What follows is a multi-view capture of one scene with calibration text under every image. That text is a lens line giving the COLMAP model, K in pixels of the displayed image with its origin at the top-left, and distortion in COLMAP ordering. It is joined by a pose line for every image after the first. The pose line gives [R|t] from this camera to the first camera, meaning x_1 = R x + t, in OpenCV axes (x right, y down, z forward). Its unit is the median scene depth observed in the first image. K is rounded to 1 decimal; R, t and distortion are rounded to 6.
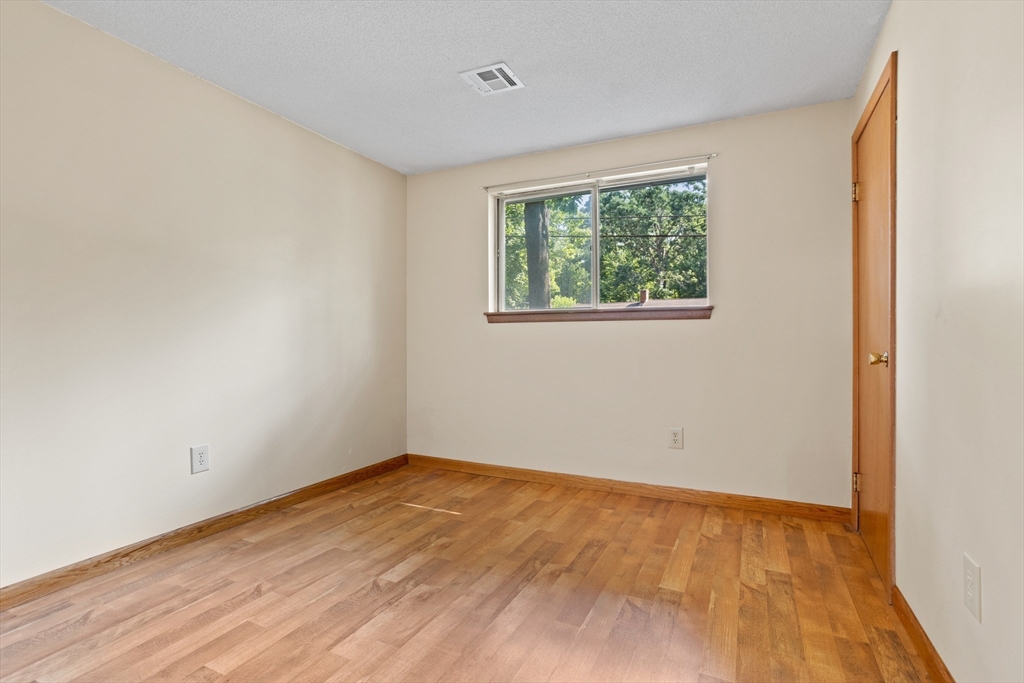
lens RADIAL K [[477.5, 0, 498.3], [0, 477.5, 368.2], [0, 0, 1]] dist [-0.001169, 0.000621]
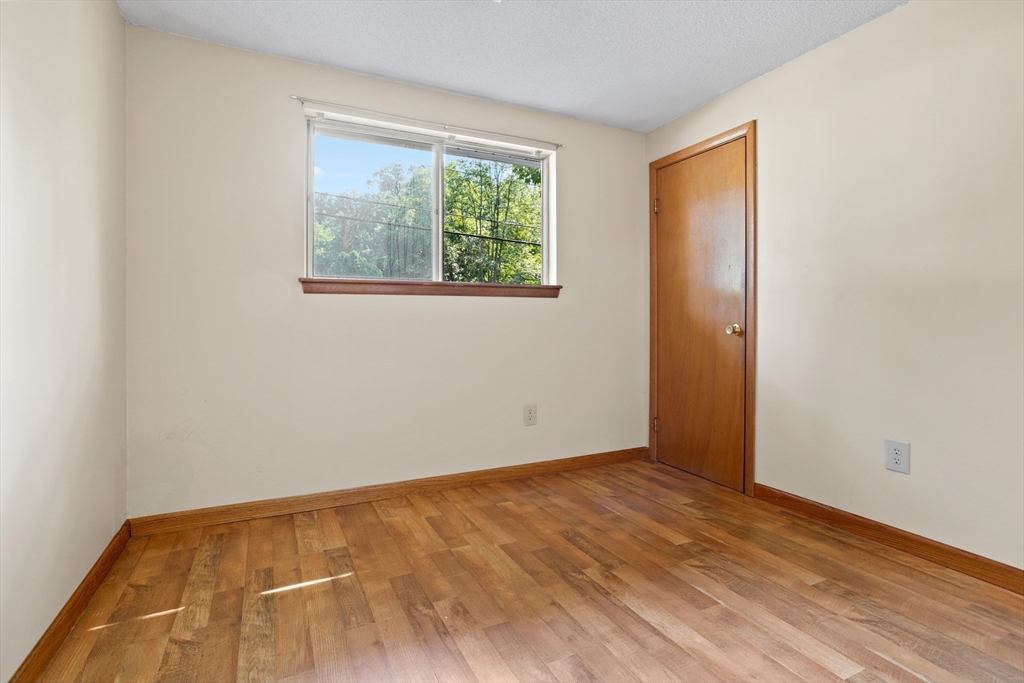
lens RADIAL K [[509.5, 0, 520.7], [0, 509.5, 327.3], [0, 0, 1]] dist [-0.031559, 0.027344]
pose [[0.582595, 0.000849, 0.812762, -0.548049], [0.032145, 0.999193, -0.024085, -0.009900], [-0.812126, 0.040158, 0.582098, 0.417354]]
